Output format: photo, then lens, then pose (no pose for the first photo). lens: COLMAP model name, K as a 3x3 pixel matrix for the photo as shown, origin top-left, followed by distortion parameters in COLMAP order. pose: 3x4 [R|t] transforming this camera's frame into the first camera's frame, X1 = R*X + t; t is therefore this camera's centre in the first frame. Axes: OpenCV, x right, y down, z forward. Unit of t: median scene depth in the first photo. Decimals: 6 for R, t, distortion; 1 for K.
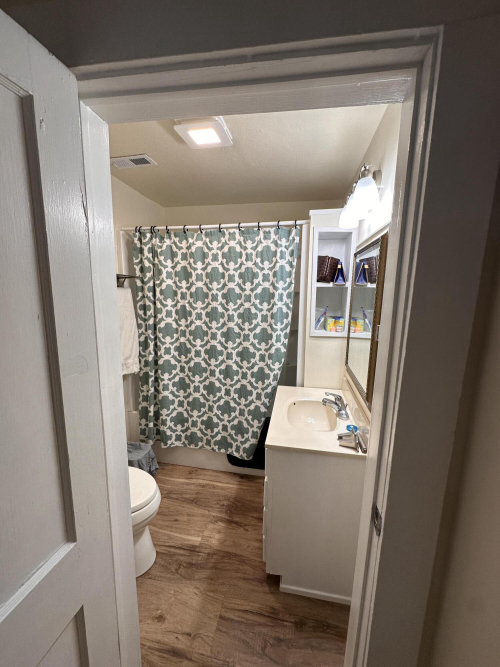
lens RADIAL K [[265.0, 0, 253.2], [0, 265.0, 333.5], [0, 0, 1]] dist [0.003726, 0.000303]
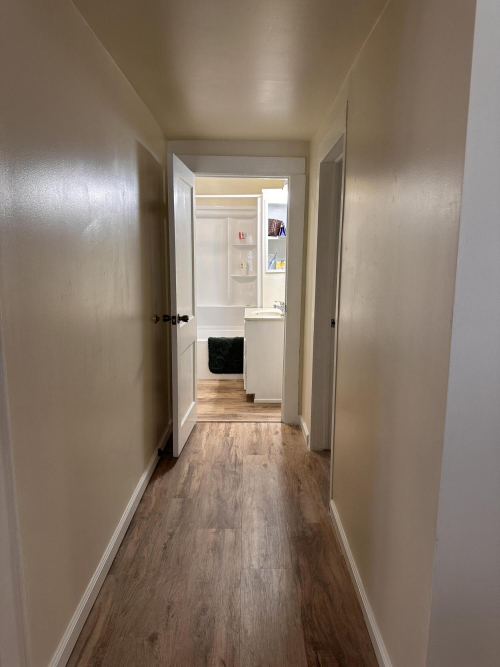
lens RADIAL K [[459.6, 0, 248.7], [0, 459.6, 336.9], [0, 0, 1]] dist [-0.009577, 0.001608]
pose [[0.983939, -0.040389, 0.173877, -0.357074], [0.036703, 0.999029, 0.024366, 0.319411], [-0.174693, -0.017593, 0.984466, -1.605452]]
